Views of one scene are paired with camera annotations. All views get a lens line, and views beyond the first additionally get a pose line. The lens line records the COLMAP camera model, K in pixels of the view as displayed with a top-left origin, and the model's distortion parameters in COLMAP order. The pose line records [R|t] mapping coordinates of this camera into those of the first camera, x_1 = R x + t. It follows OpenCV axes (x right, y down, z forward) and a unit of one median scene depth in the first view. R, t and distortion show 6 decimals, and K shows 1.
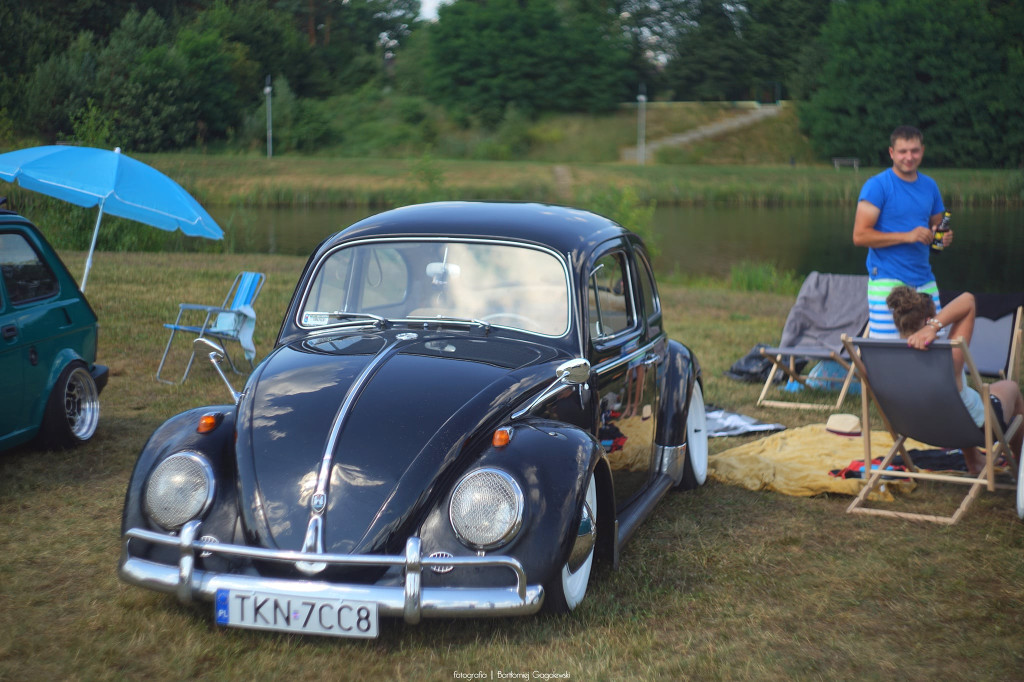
lens RADIAL K [[1819.8, 0, 512.0], [0, 1819.8, 341.0], [0, 0, 1]] dist [0.111247, -0.286717]
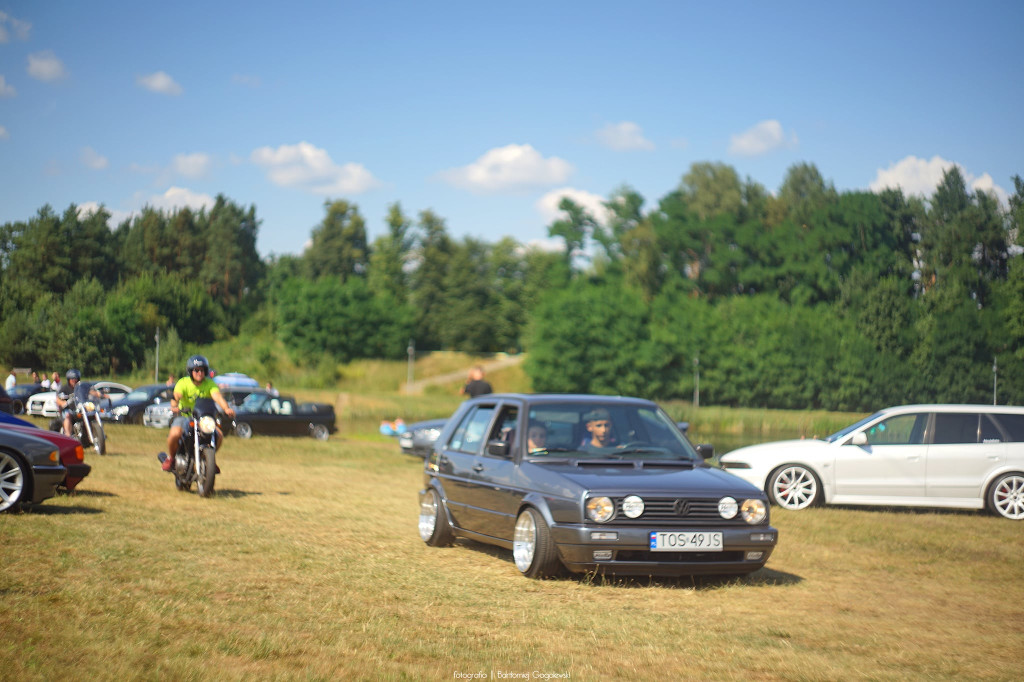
lens RADIAL K [[1829.3, 0, 510.5], [0, 1829.3, 315.1], [0, 0, 1]] dist [0.111938, -0.192566]
pose [[0.998883, 0.026814, -0.038920, 0.196871], [-0.032269, 0.988595, -0.147102, 0.049687], [0.034532, 0.148194, 0.988355, -0.425386]]
